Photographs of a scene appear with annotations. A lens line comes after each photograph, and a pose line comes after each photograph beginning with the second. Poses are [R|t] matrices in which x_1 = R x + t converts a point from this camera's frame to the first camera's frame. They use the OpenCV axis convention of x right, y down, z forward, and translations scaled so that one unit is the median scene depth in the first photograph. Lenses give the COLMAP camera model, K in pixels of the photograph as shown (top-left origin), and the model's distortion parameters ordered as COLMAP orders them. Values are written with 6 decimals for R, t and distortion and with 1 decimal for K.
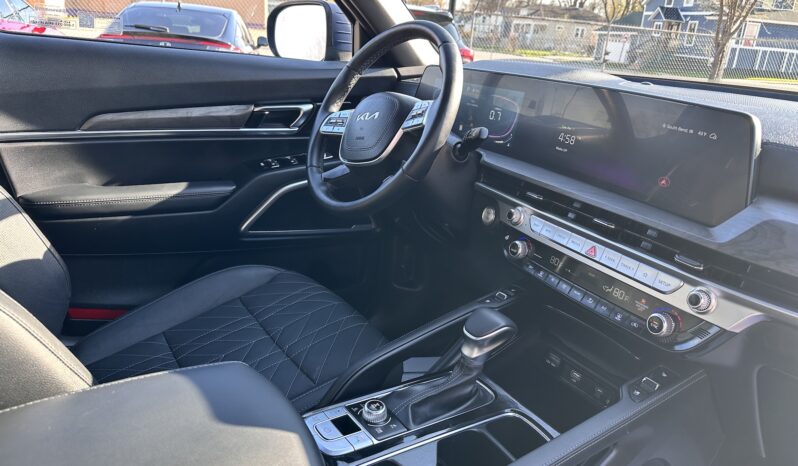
lens RADIAL K [[541.1, 0, 399.0], [0, 541.1, 233.0], [0, 0, 1]] dist [-0.037590, -0.001719]
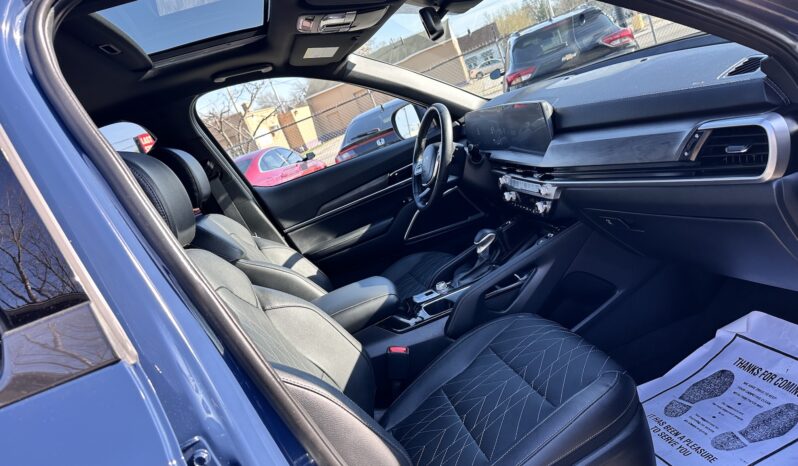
lens RADIAL K [[541.1, 0, 399.0], [0, 541.1, 233.0], [0, 0, 1]] dist [-0.037590, -0.001719]
pose [[0.832429, -0.320077, -0.452341, 0.583557], [0.291851, 0.947154, -0.133123, 0.236098], [0.471046, -0.021201, 0.881854, -0.696800]]
